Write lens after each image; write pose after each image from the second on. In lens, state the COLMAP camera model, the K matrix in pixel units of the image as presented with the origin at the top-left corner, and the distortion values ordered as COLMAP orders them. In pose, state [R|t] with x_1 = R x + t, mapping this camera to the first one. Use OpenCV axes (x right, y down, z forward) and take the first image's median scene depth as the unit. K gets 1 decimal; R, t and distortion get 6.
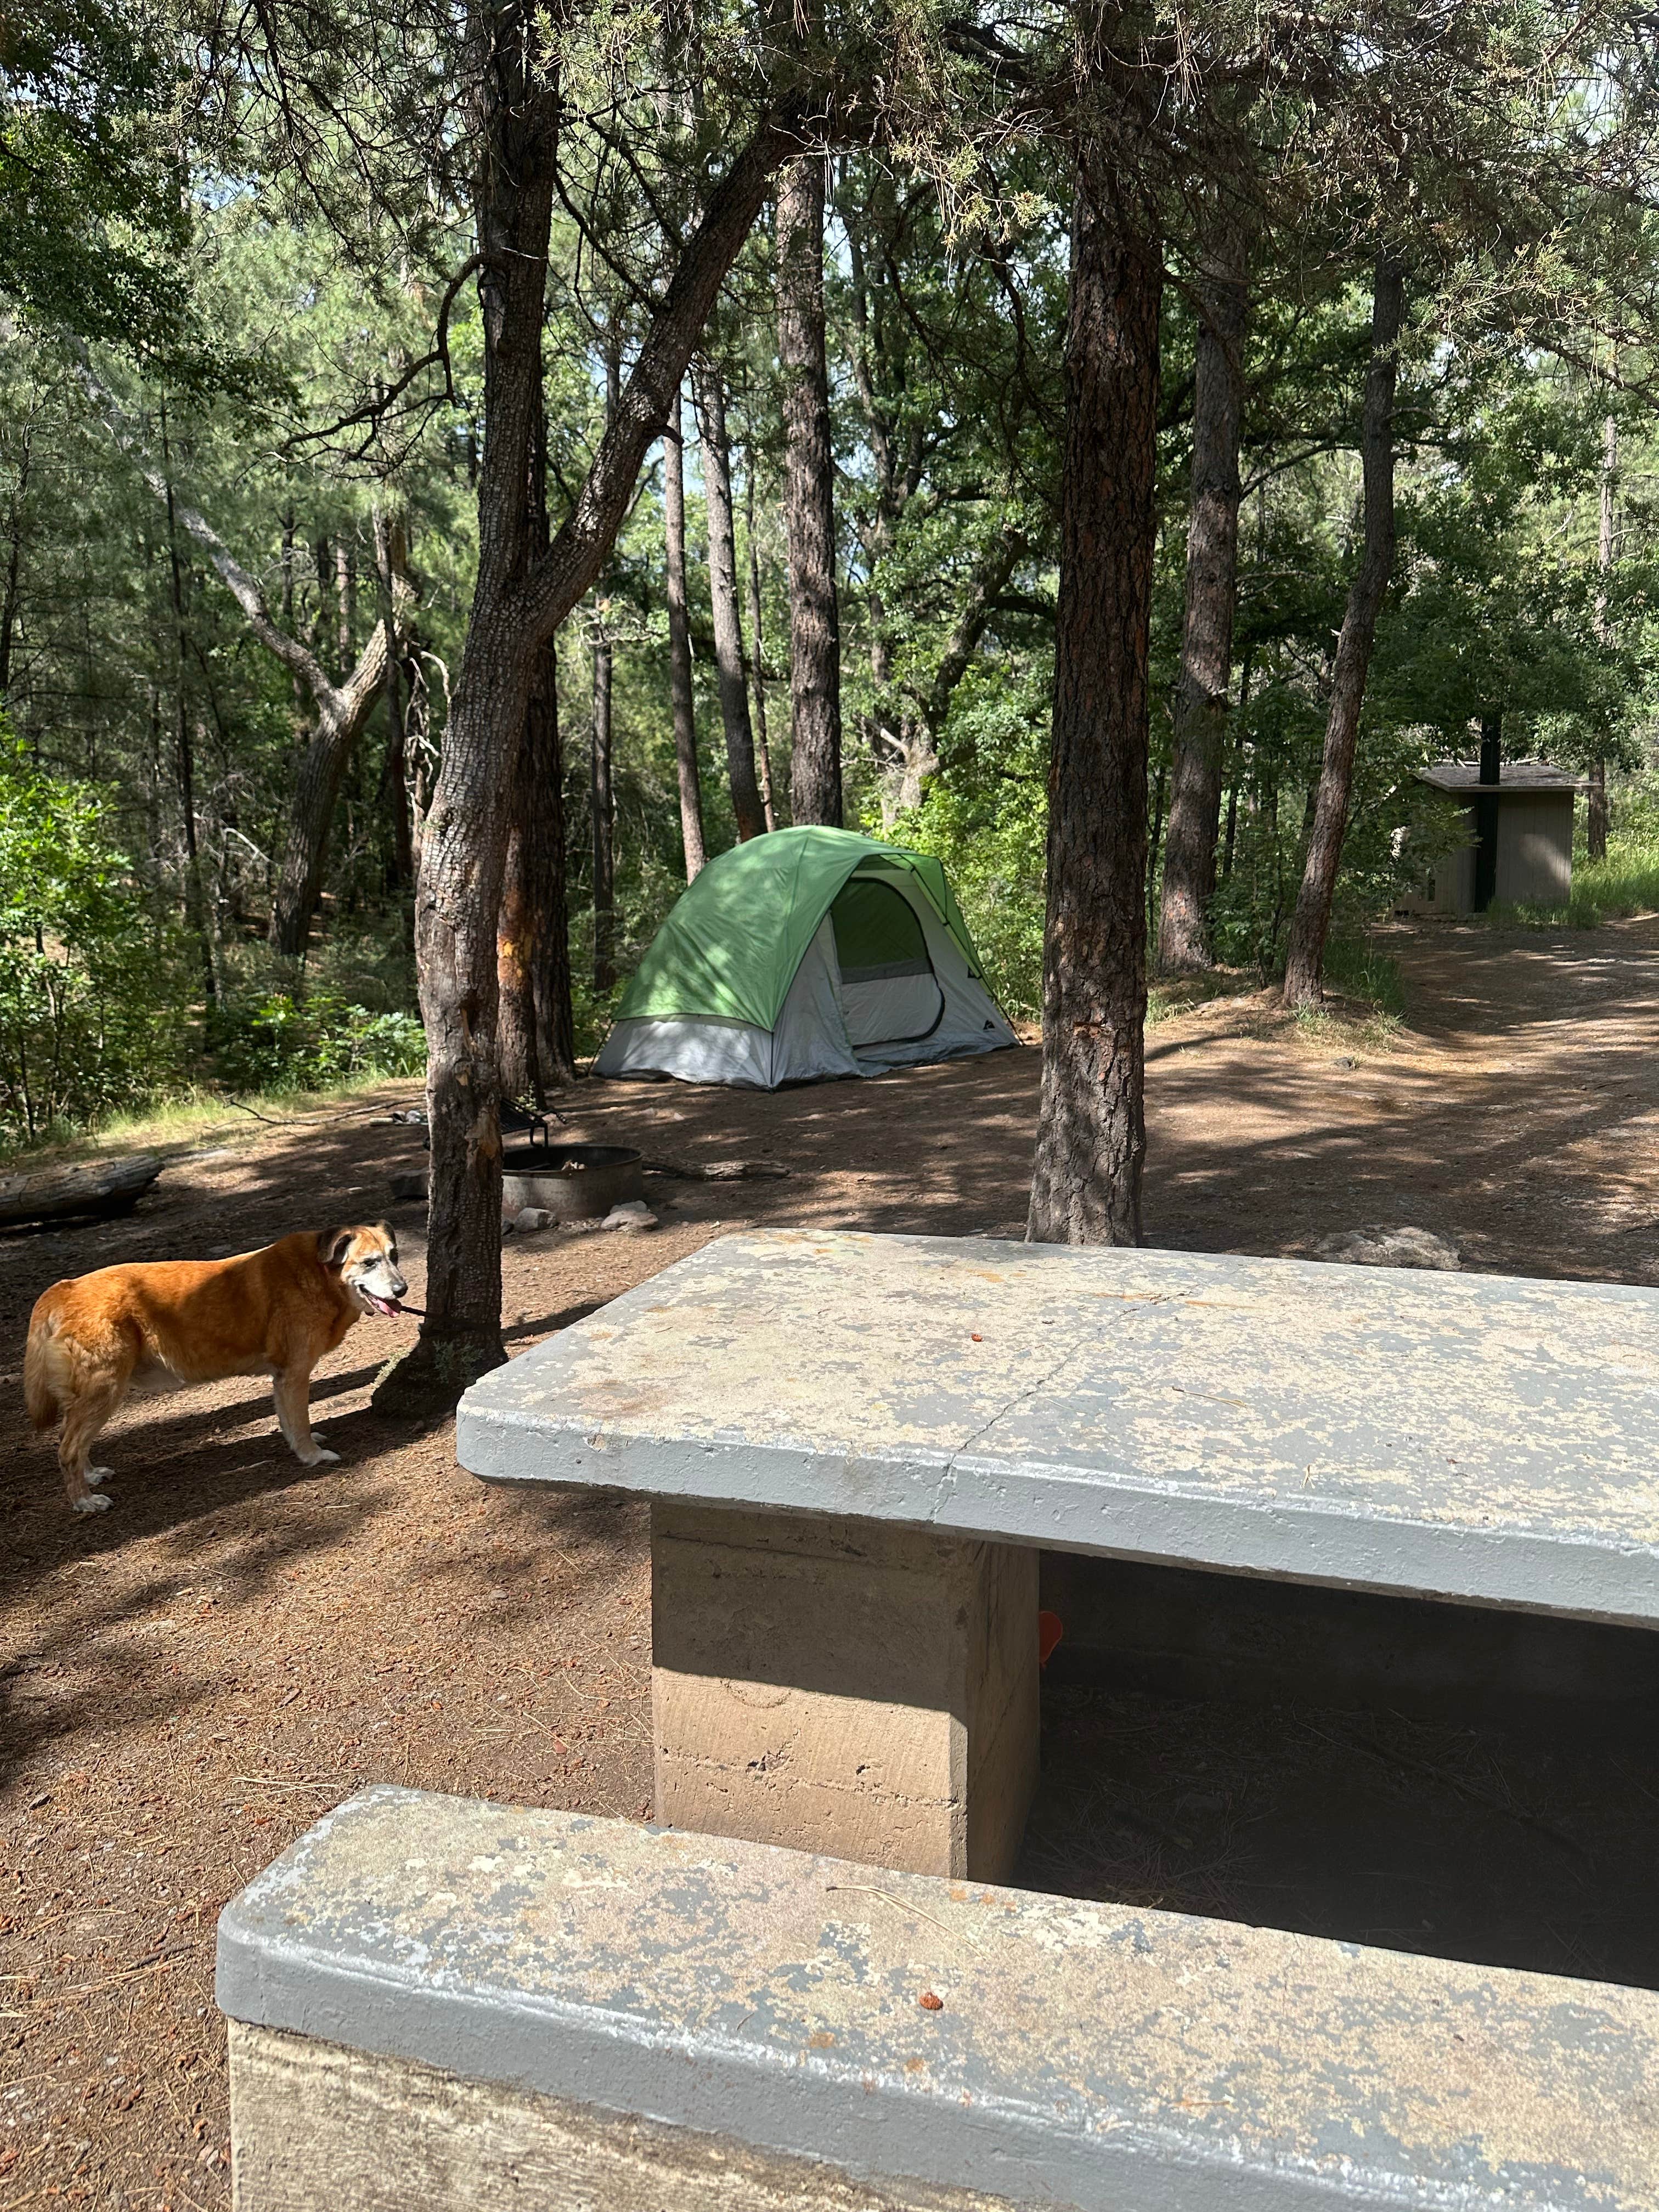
lens RADIAL K [[1708.6, 0, 817.9], [0, 1708.6, 1108.7], [0, 0, 1]] dist [0.087044, -0.063442]
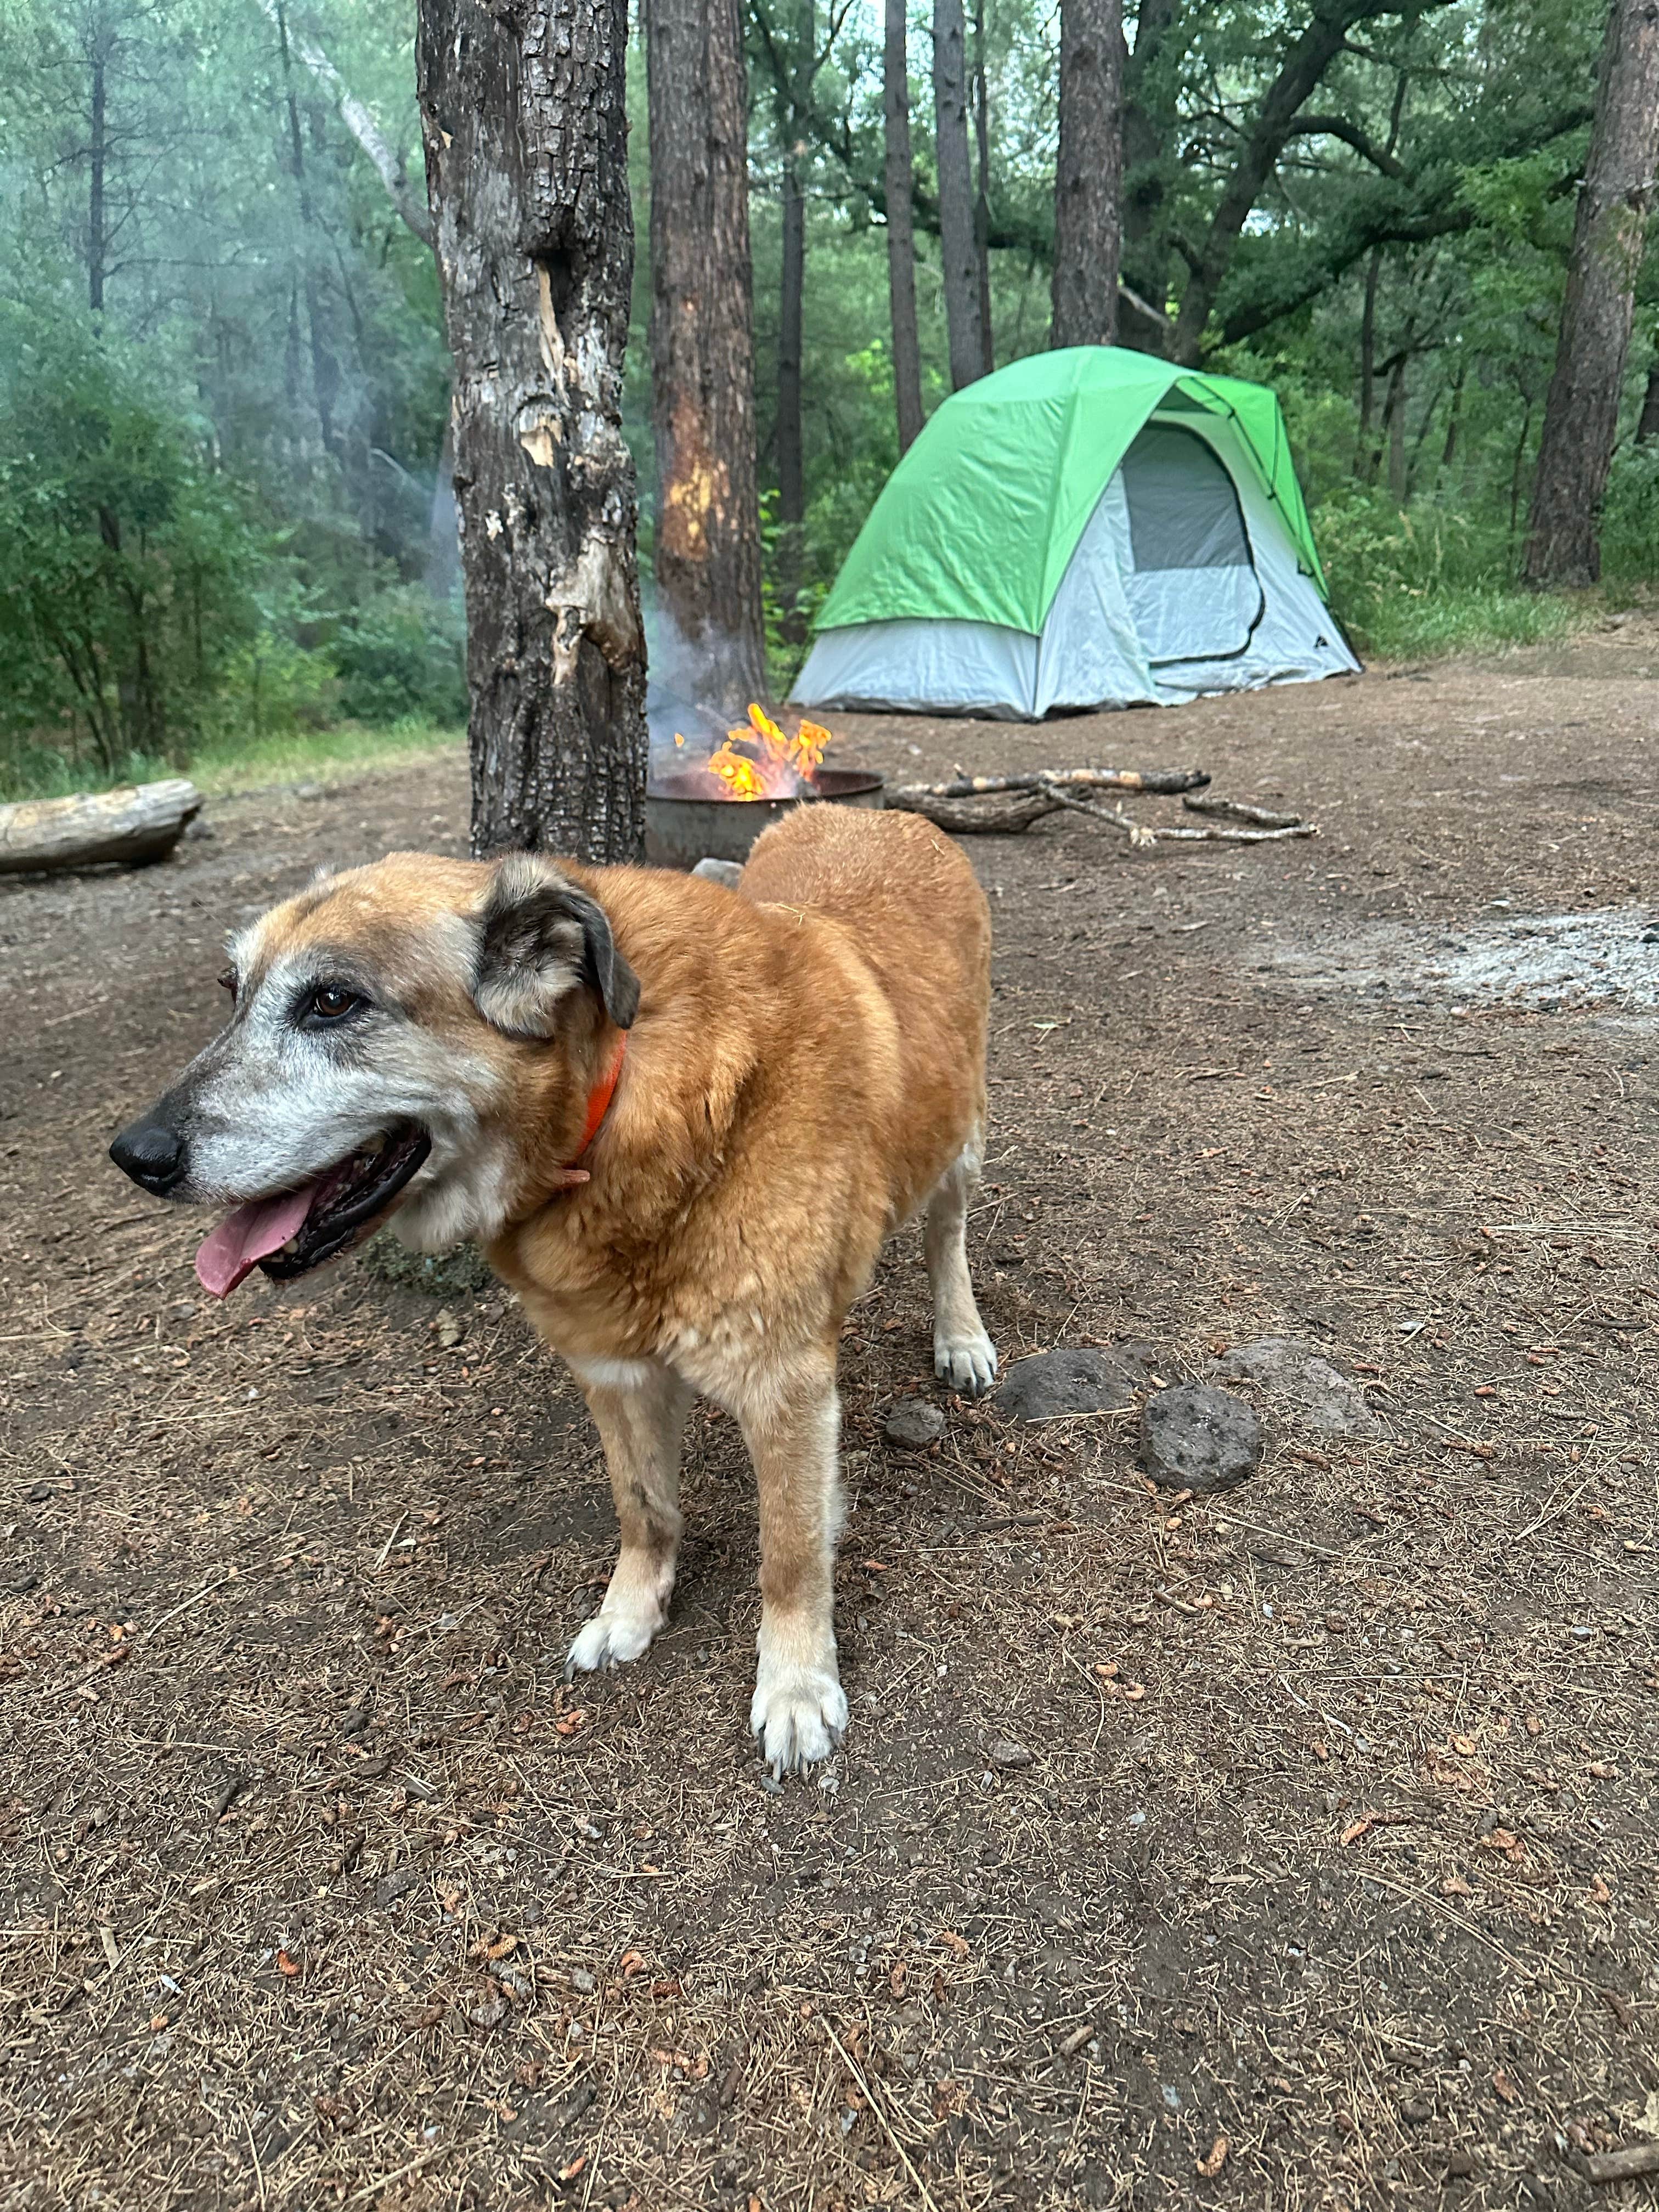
lens RADIAL K [[1708.6, 0, 817.9], [0, 1708.6, 1108.7], [0, 0, 1]] dist [0.087044, -0.063442]
pose [[0.994528, 0.026934, -0.100940, -0.036908], [-0.009000, 0.984692, 0.174072, 0.022613], [0.104083, -0.172211, 0.979546, 0.218928]]
